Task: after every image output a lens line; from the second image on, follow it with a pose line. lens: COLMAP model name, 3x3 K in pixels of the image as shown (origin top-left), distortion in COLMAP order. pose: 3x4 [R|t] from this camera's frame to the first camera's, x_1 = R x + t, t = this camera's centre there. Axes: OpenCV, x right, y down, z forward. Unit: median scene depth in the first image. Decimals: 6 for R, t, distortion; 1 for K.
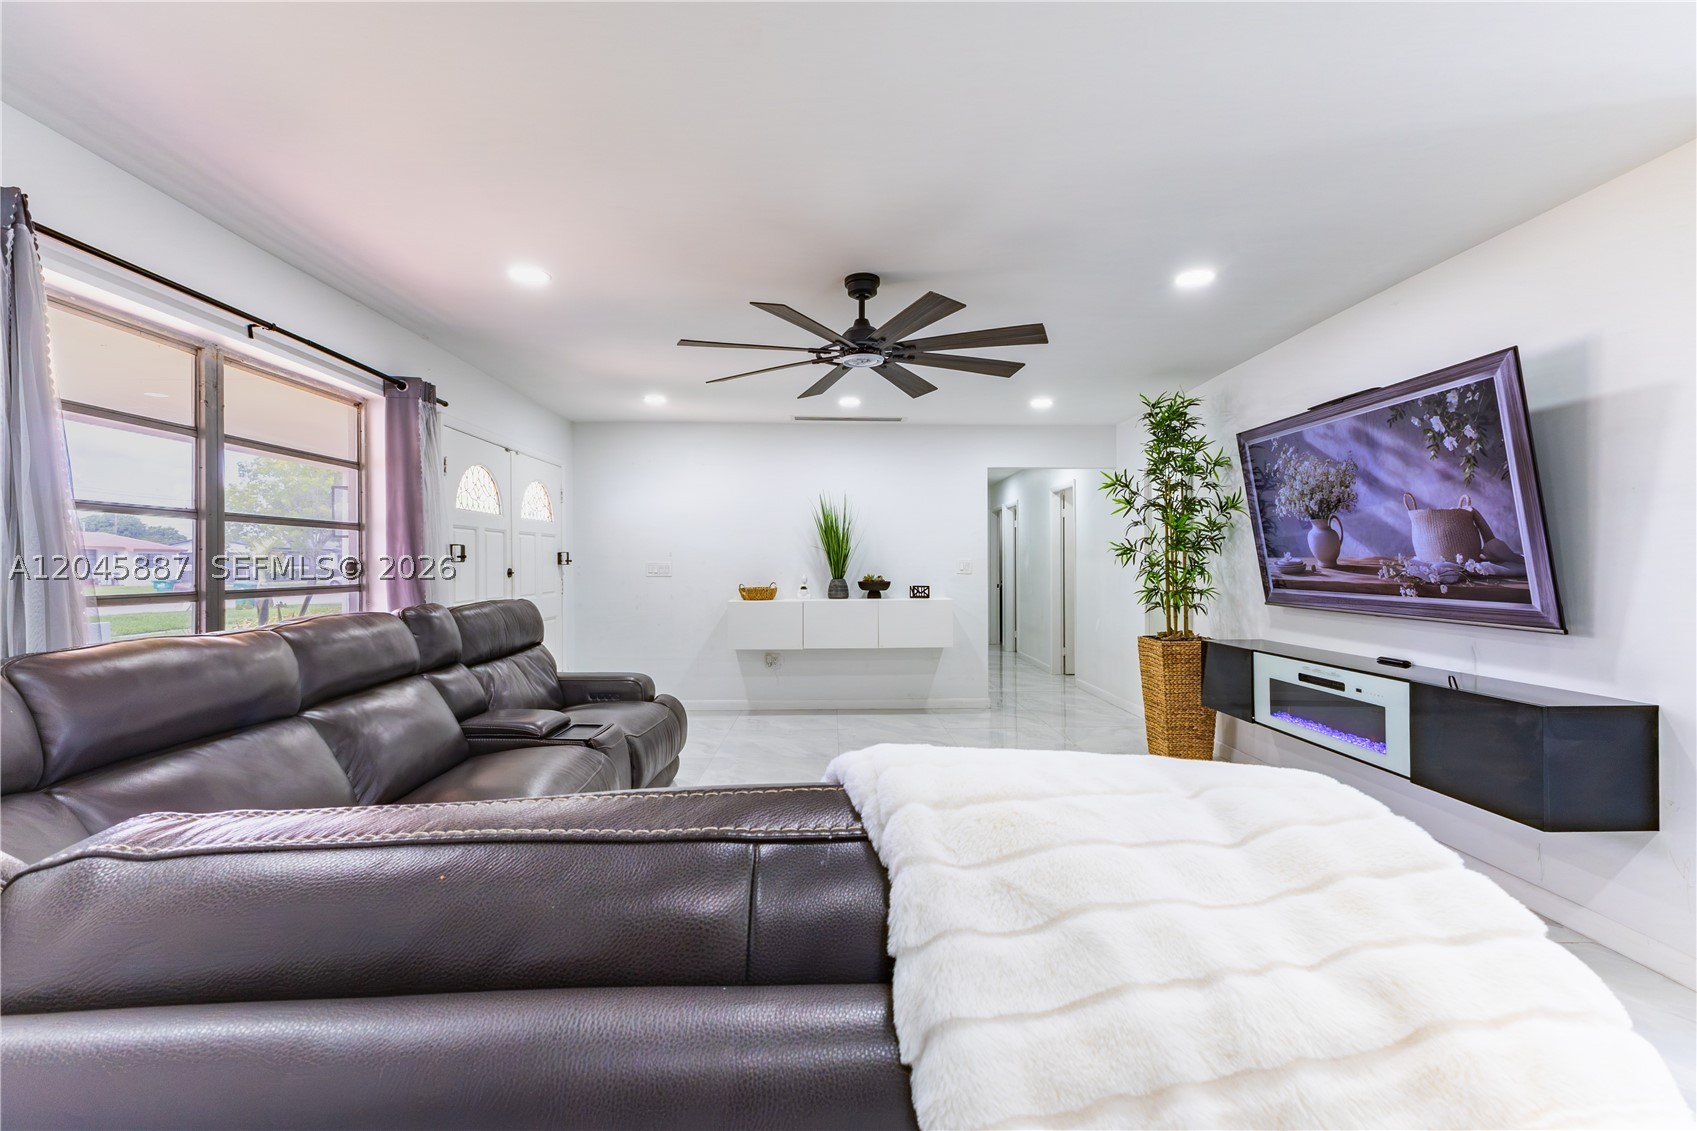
lens RADIAL K [[740.4, 0, 845.5], [0, 740.4, 567.3], [0, 0, 1]] dist [0.011604, -0.003081]
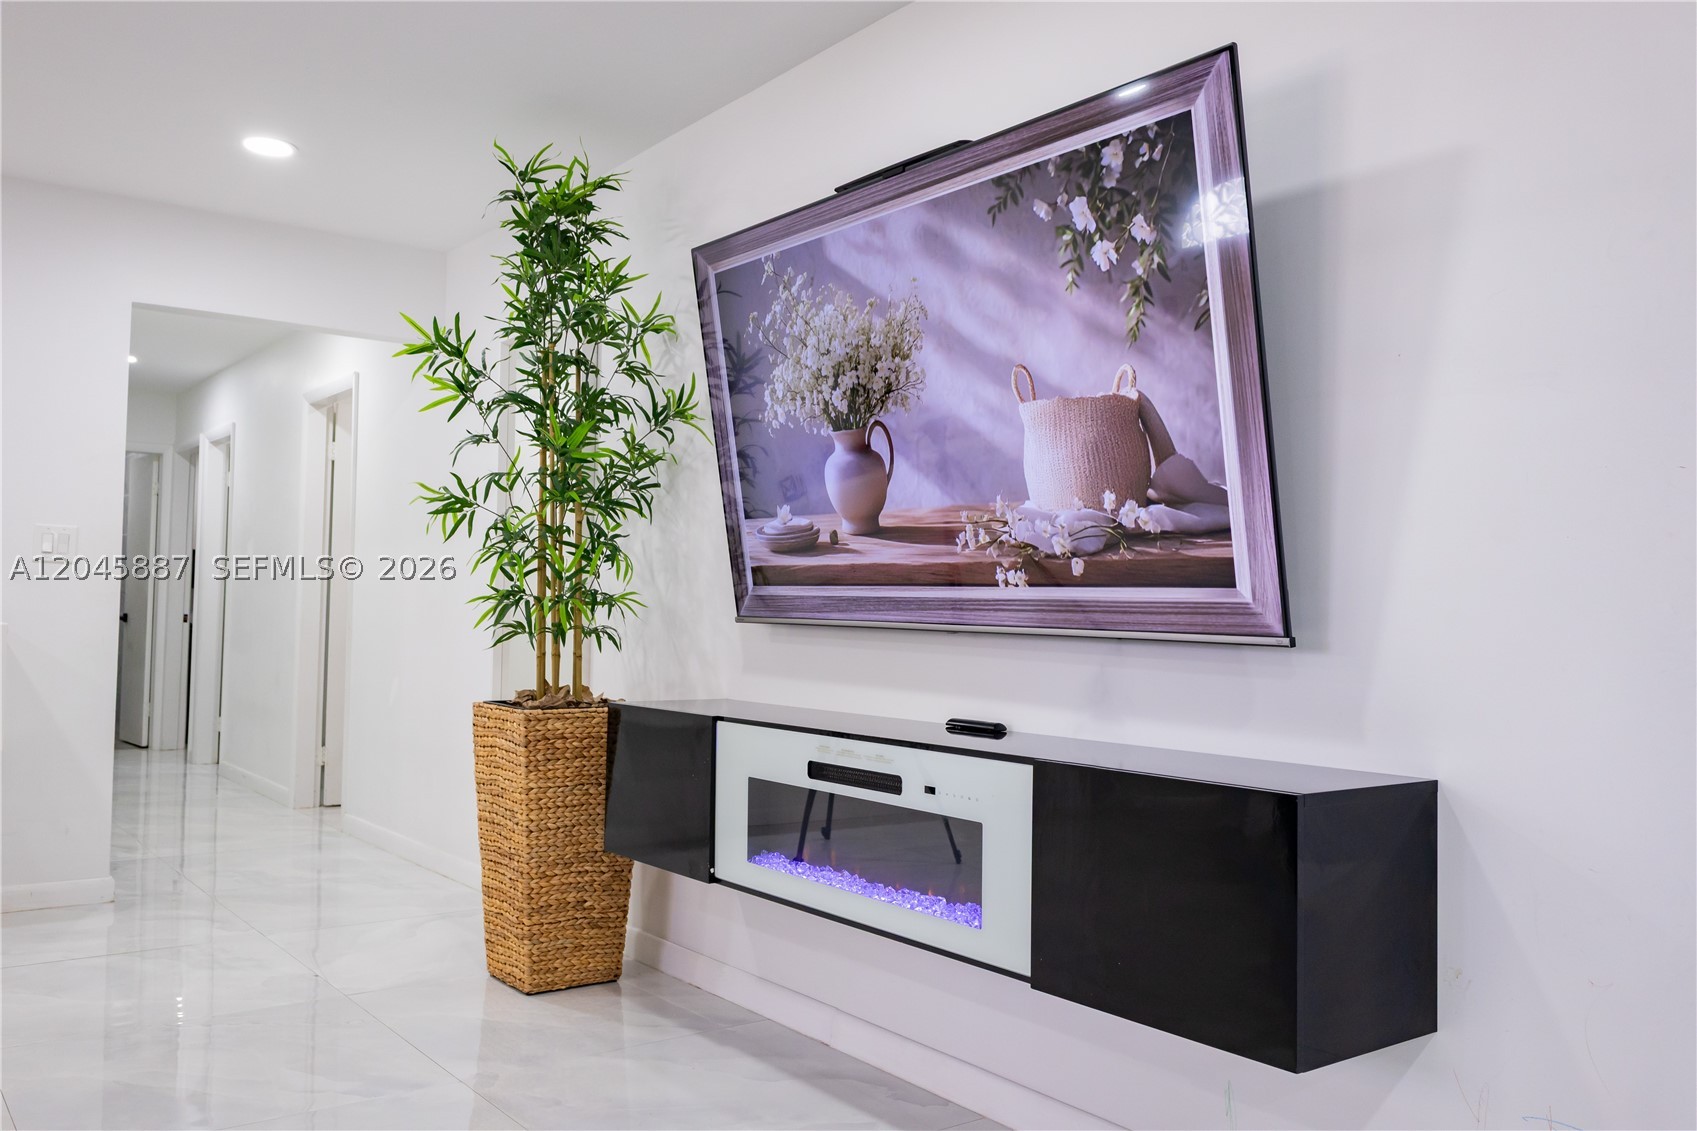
lens RADIAL K [[1379.3, 0, 847.0], [0, 1379.3, 562.3], [0, 0, 1]] dist [0.015127, 0.004668]
pose [[0.810737, 0.041323, 0.583950, 0.131421], [-0.021677, 0.998941, -0.040594, 0.053013], [-0.585009, 0.020253, 0.810774, 0.295311]]
